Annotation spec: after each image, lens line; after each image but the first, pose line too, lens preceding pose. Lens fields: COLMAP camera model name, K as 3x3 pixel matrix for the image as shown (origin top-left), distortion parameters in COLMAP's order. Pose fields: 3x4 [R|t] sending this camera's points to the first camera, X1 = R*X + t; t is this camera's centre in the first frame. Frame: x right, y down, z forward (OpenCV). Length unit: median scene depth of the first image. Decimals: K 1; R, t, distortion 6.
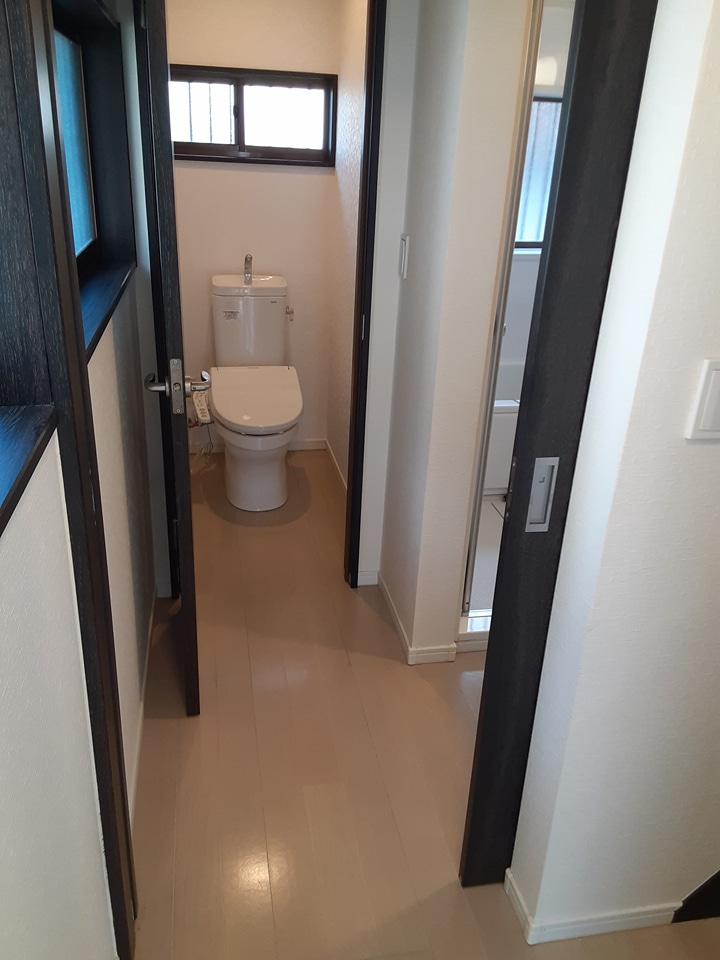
lens RADIAL K [[787.2, 0, 360.9], [0, 787.2, 481.6], [0, 0, 1]] dist [0.093340, -0.105461]
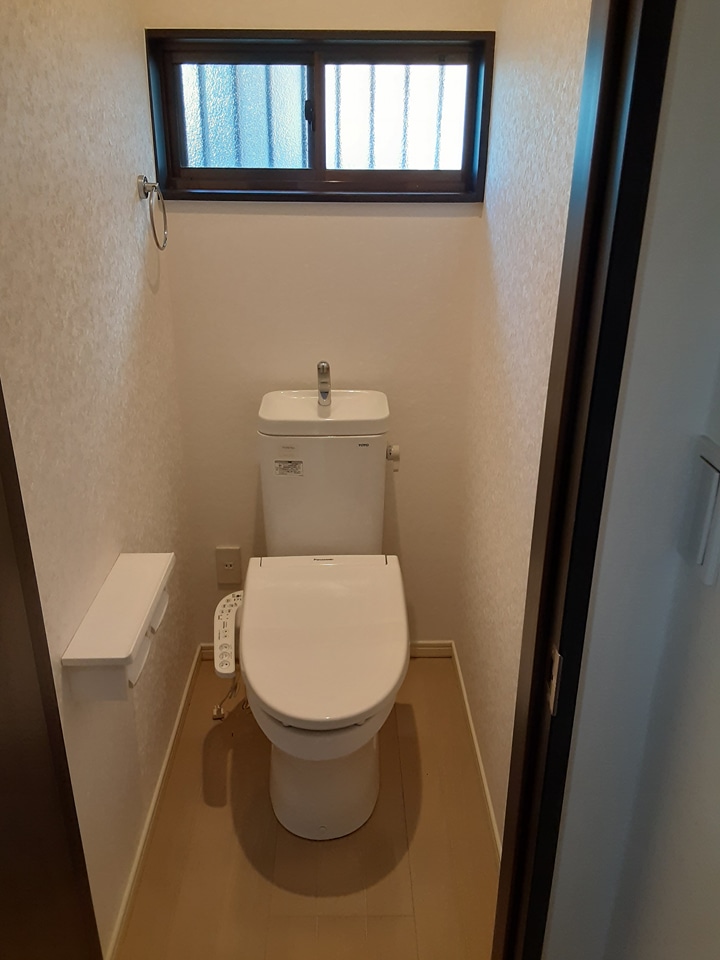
lens RADIAL K [[787.2, 0, 360.2], [0, 787.2, 483.5], [0, 0, 1]] dist [0.093340, -0.105461]
pose [[0.985600, 0.030062, -0.166403, -0.018773], [-0.032447, 0.999406, -0.011630, -0.190942], [0.165954, 0.016862, 0.985989, 0.445808]]
